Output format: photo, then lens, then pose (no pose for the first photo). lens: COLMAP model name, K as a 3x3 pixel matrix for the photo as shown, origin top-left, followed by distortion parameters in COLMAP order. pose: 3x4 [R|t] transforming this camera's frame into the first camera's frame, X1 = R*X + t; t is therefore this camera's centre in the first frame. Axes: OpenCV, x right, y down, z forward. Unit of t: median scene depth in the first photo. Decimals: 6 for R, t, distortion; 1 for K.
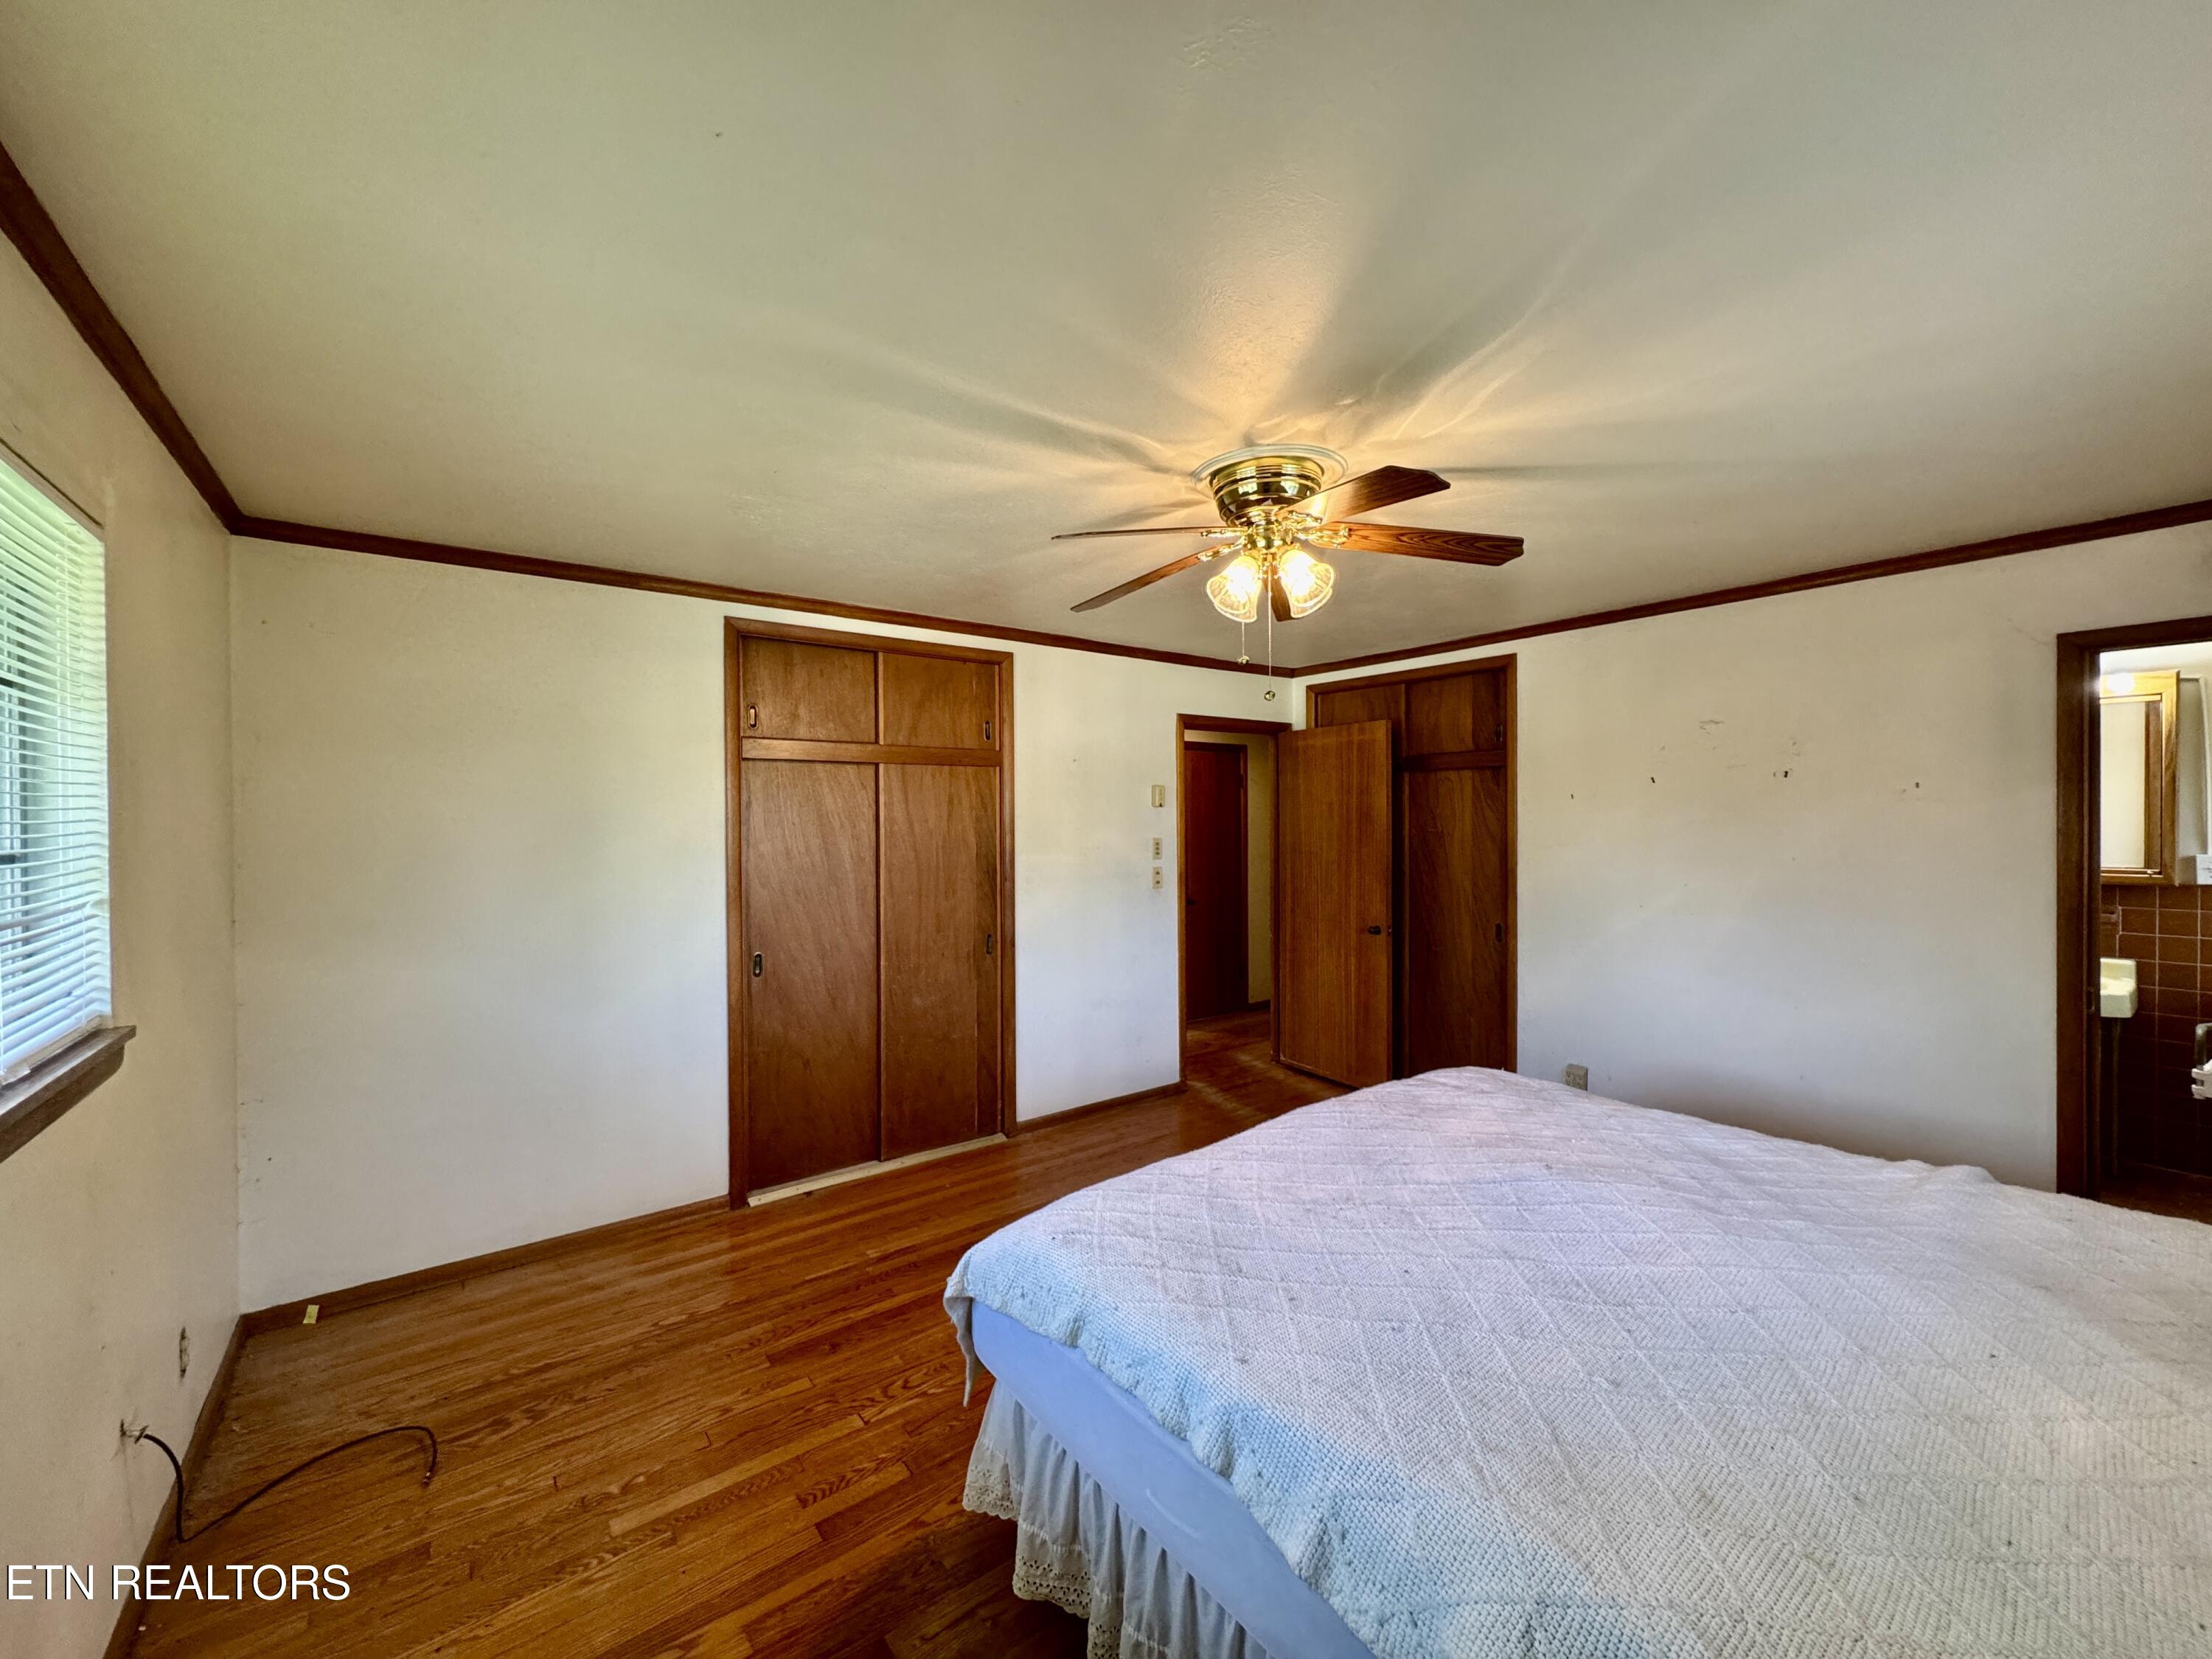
lens RADIAL K [[884.7, 0, 1106.0], [0, 884.7, 829.5], [0, 0, 1]] dist [-0.001362, -0.000012]
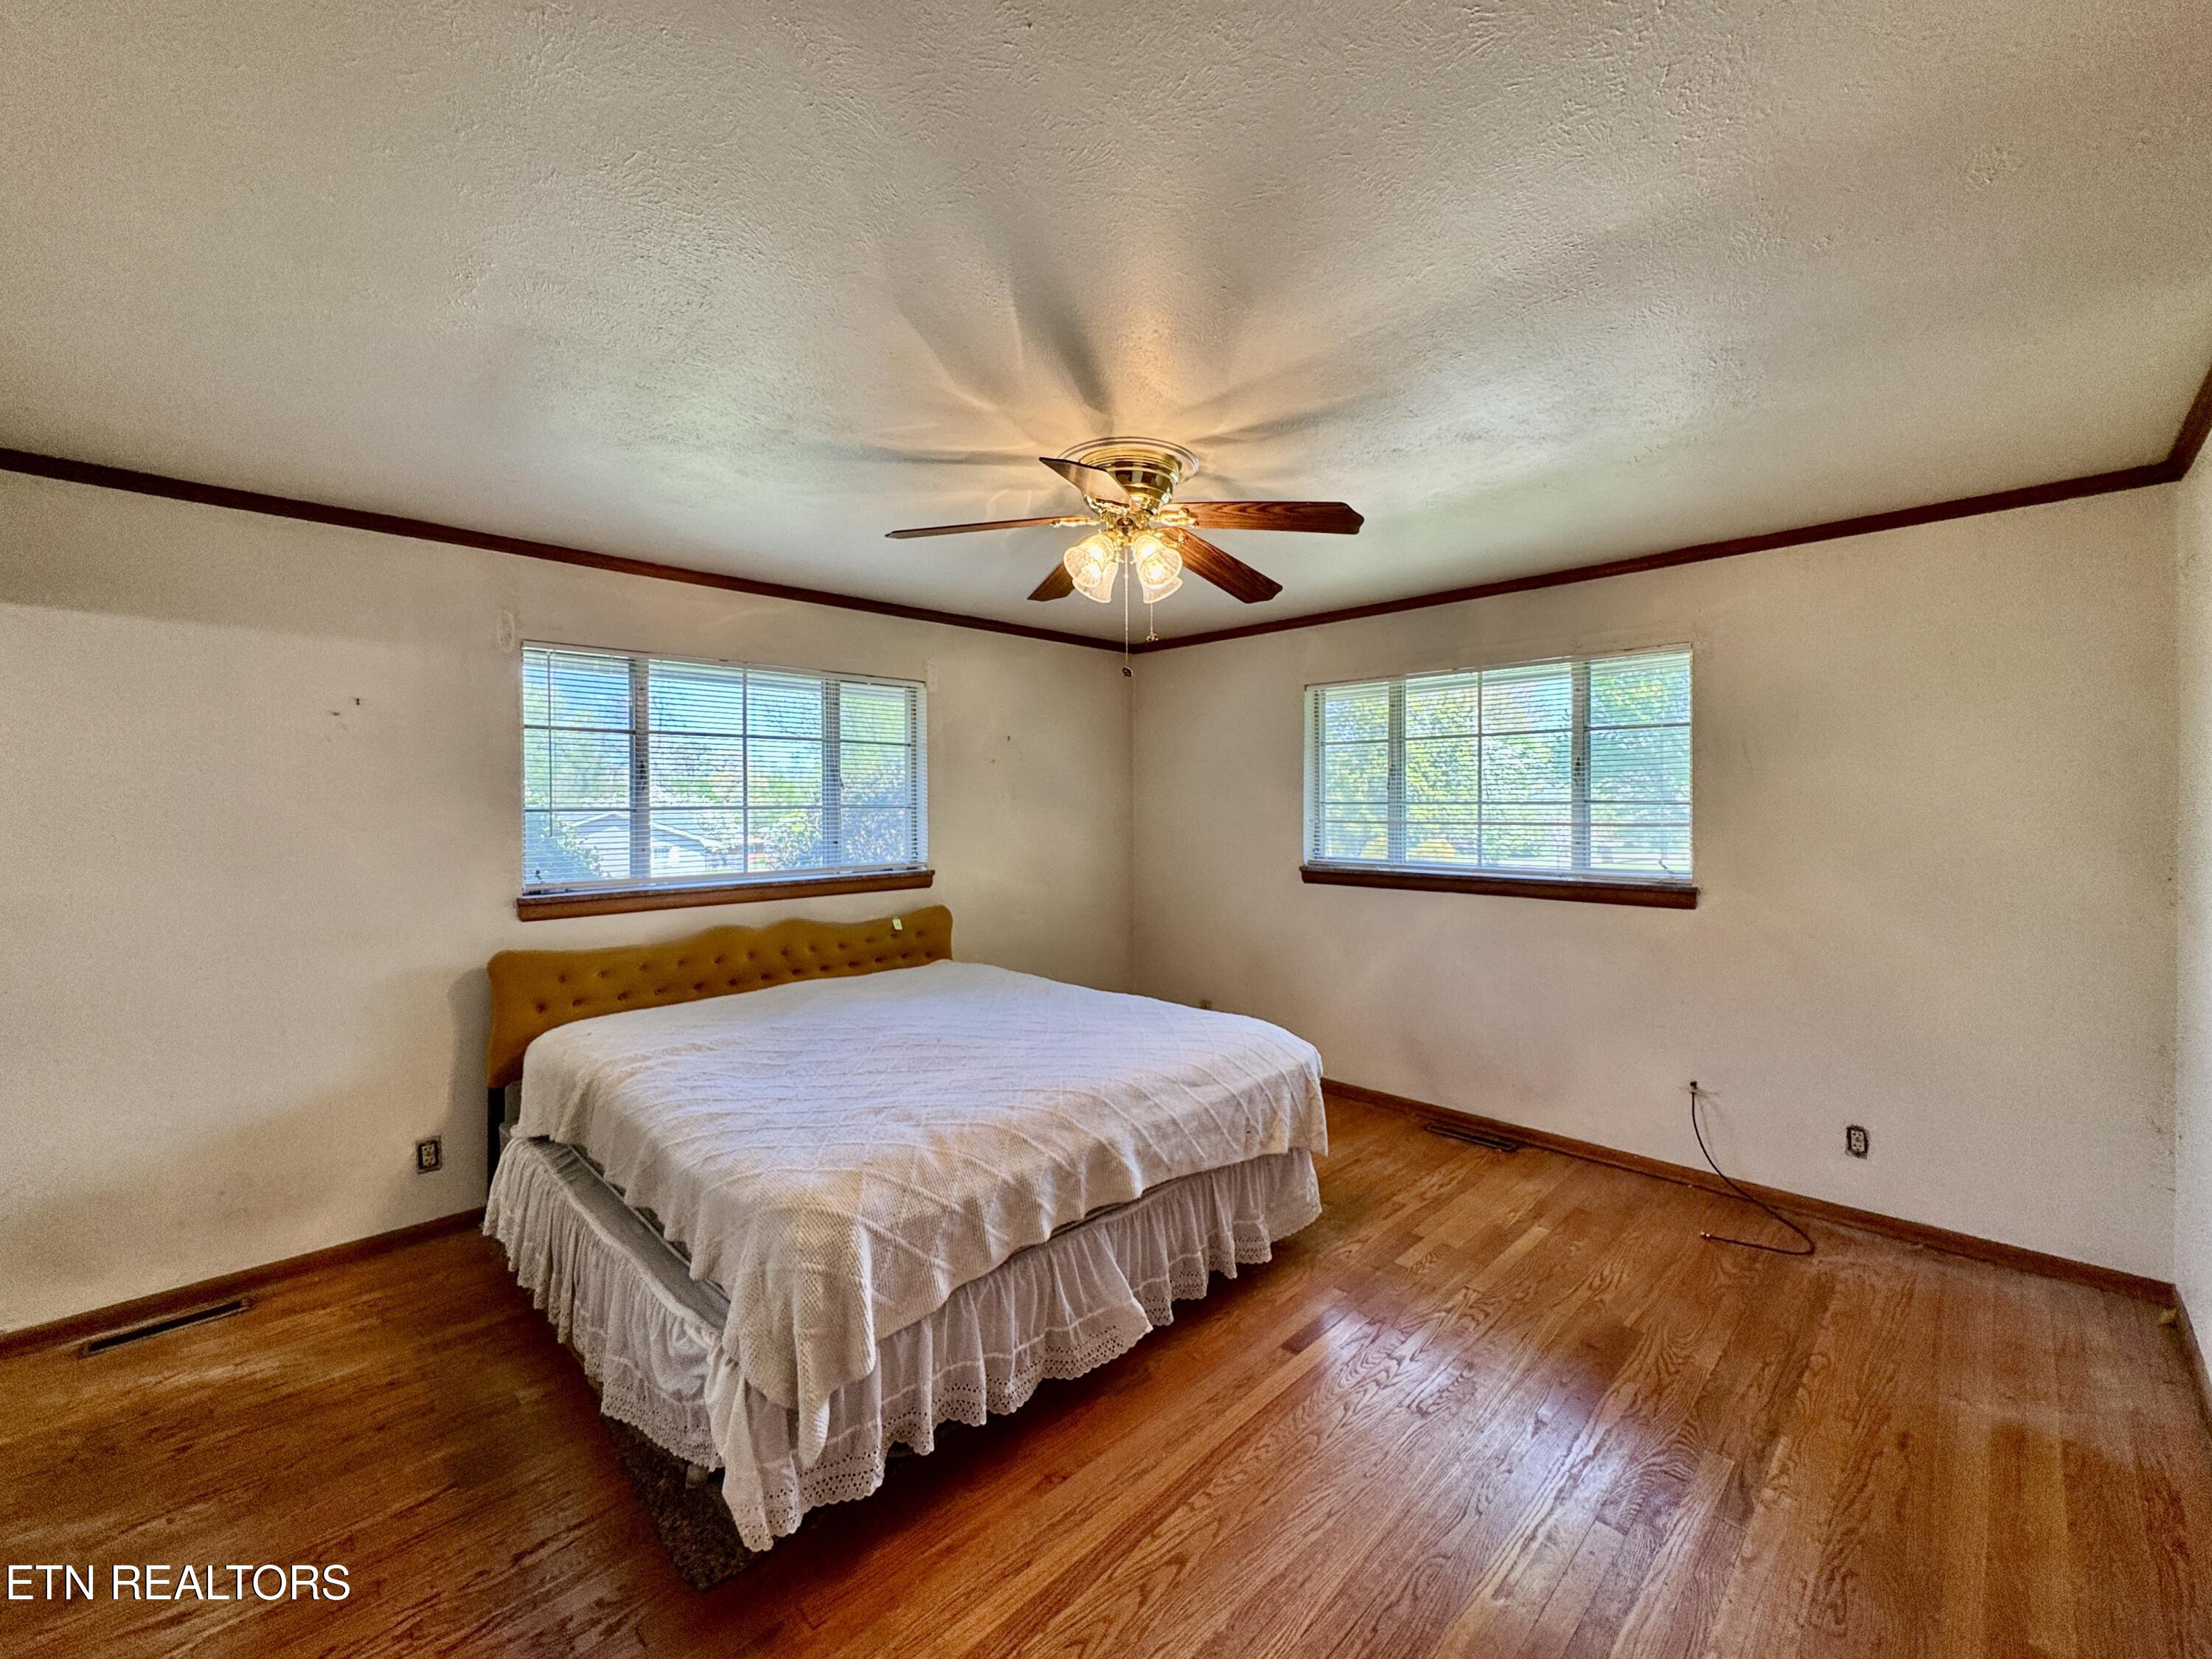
lens RADIAL K [[884.7, 0, 1106.0], [0, 884.7, 829.5], [0, 0, 1]] dist [-0.001362, -0.000012]
pose [[-0.990917, 0.041194, -0.128013, 0.338942], [0.036664, 0.998622, 0.037543, -0.036720], [0.129383, 0.032508, -0.991062, 1.989189]]
